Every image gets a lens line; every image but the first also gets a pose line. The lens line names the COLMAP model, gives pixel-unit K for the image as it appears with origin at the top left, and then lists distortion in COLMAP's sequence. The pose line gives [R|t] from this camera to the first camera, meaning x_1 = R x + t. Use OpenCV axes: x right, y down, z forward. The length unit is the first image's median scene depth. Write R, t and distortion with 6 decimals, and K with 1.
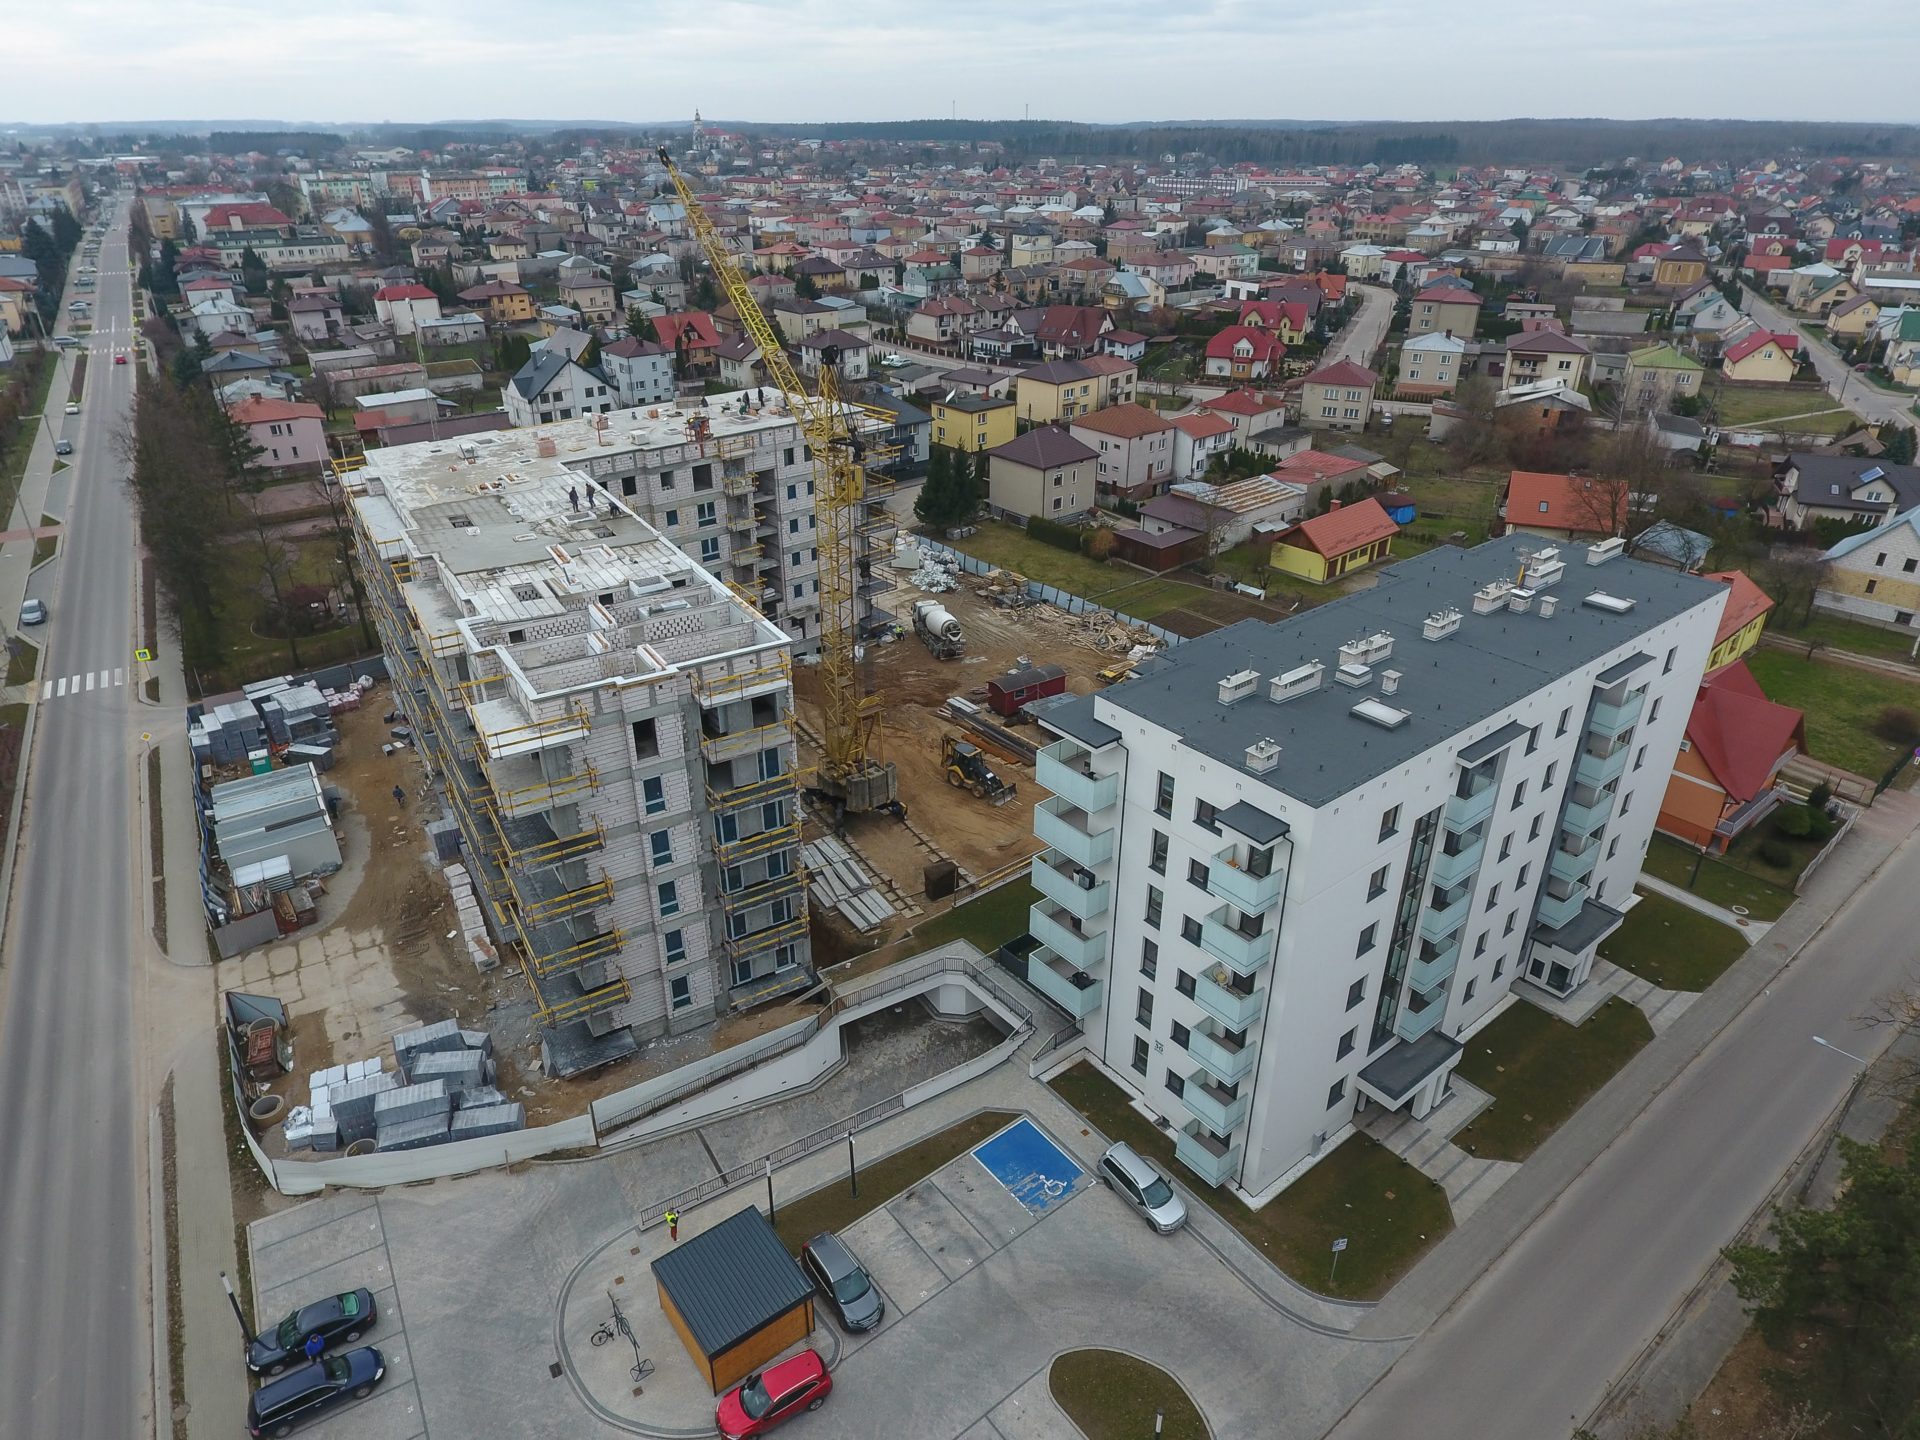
lens RADIAL K [[1181.7, 0, 958.8], [0, 1181.7, 715.1], [0, 0, 1]] dist [0.005238, -0.002984]
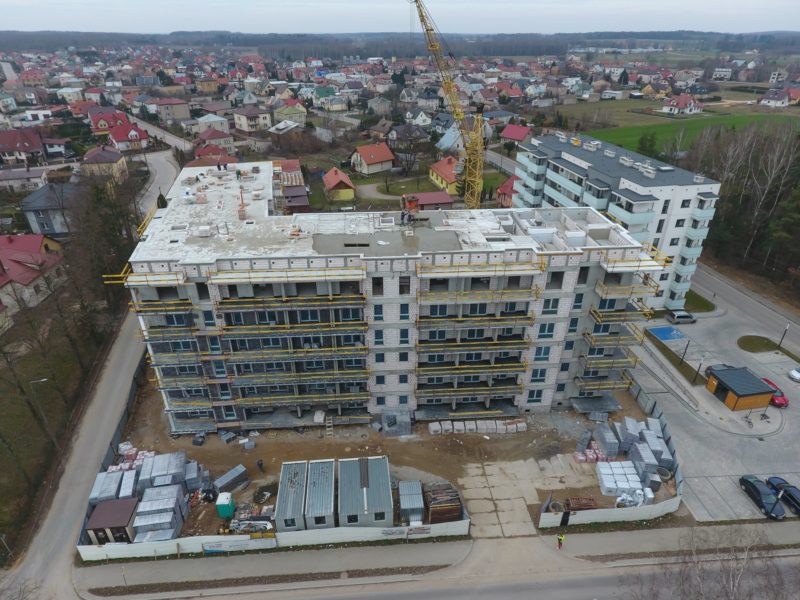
lens RADIAL K [[492.4, 0, 399.5], [0, 492.4, 298.0], [0, 0, 1]] dist [0.005238, -0.002984]
pose [[0.458836, -0.423991, 0.780834, -0.664474], [0.401816, 0.882820, 0.243253, -0.167710], [-0.792473, 0.202139, 0.575436, 0.409165]]
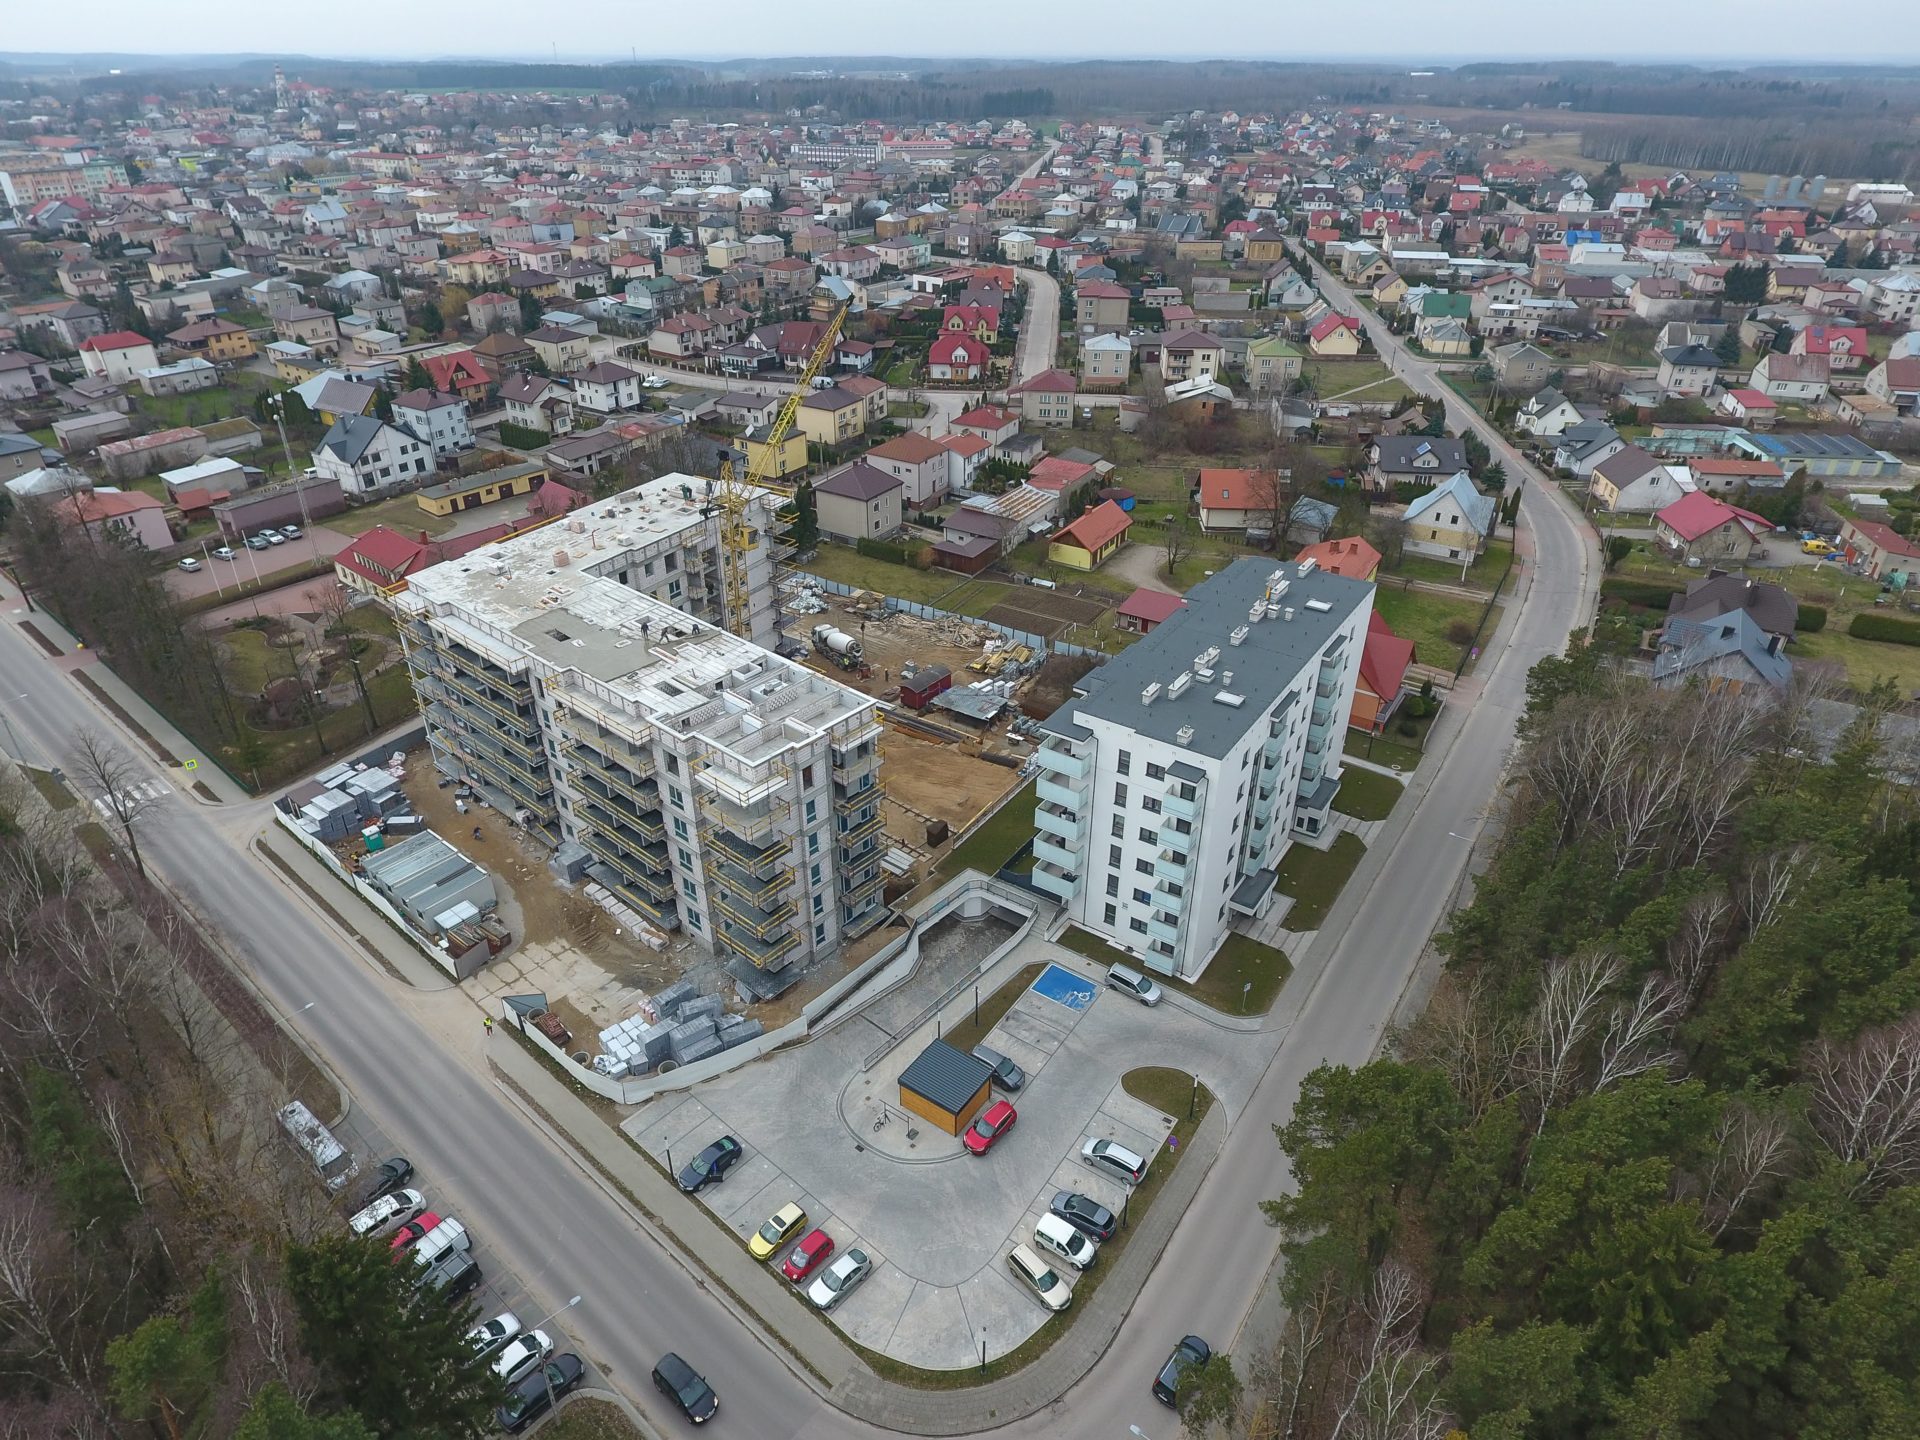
lens RADIAL K [[1155.3, 0, 960.0], [0, 1155.3, 720.0], [0, 0, 1]] dist [0.001018, -0.002880]
pose [[0.953528, -0.149515, 0.261590, -0.240219], [0.132691, 0.987847, 0.080942, -0.080085], [-0.270513, -0.042470, 0.961779, -0.279704]]
